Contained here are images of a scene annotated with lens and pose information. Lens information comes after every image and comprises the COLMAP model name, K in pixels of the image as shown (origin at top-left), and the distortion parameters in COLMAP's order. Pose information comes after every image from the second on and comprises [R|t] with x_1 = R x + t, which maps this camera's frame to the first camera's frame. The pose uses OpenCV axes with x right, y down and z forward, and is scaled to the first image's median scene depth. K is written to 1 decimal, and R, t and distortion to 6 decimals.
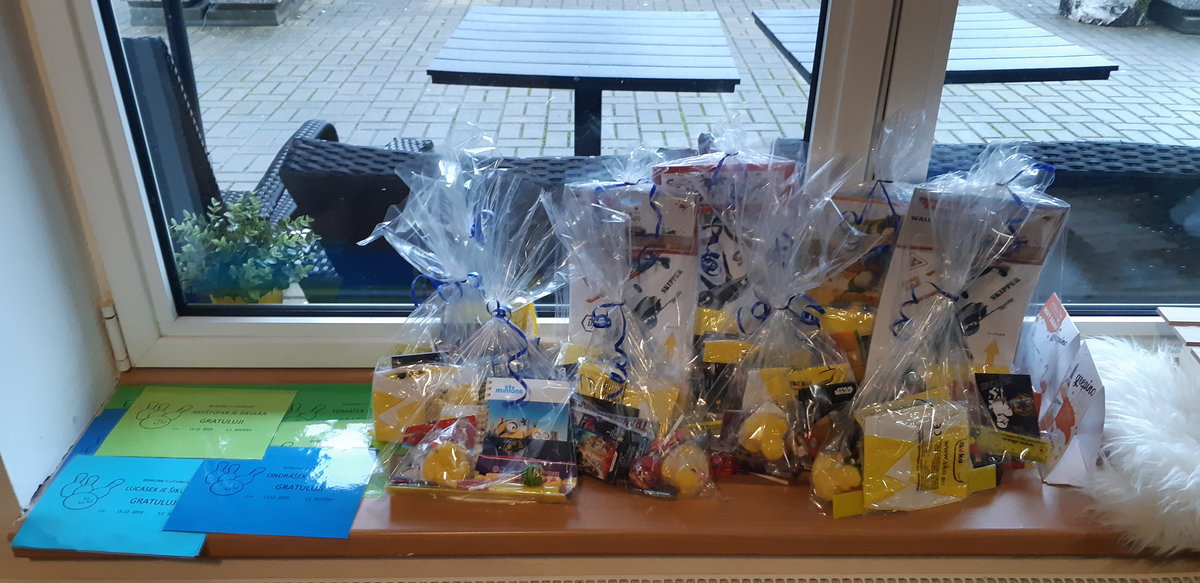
lens RADIAL K [[951.2, 0, 601.7], [0, 951.2, 295.8], [0, 0, 1]] dist [0.087411, -0.172806]
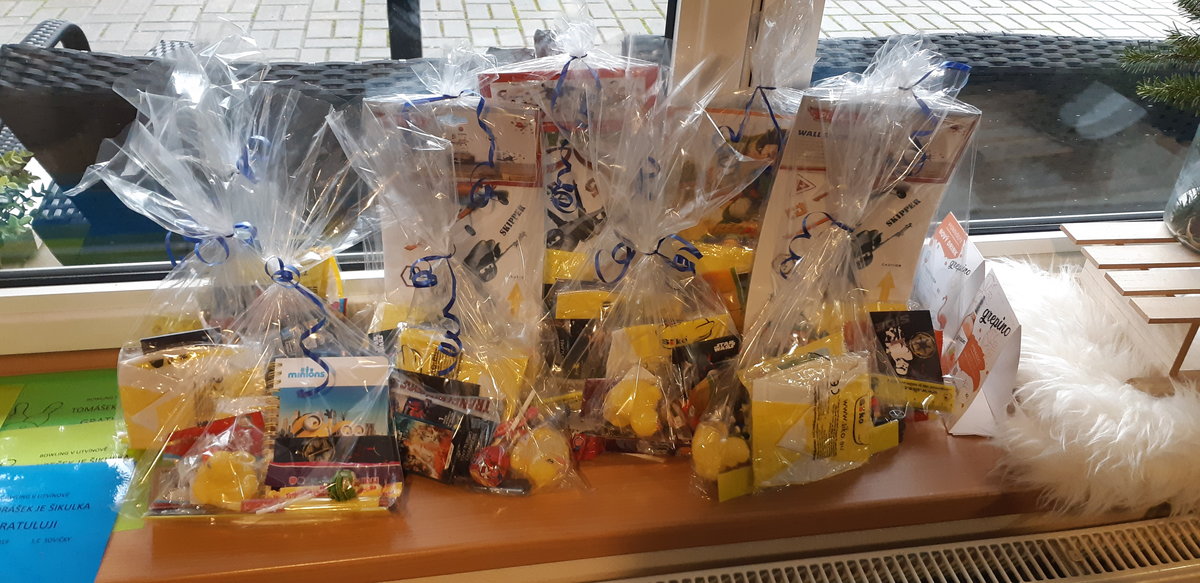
lens RADIAL K [[951.2, 0, 609.8], [0, 951.2, 303.2], [0, 0, 1]] dist [0.087411, -0.172806]
pose [[0.984651, -0.060459, 0.163731, 0.020866], [0.042367, 0.992825, 0.111820, -0.034035], [-0.169317, -0.103167, 0.980147, 0.206693]]
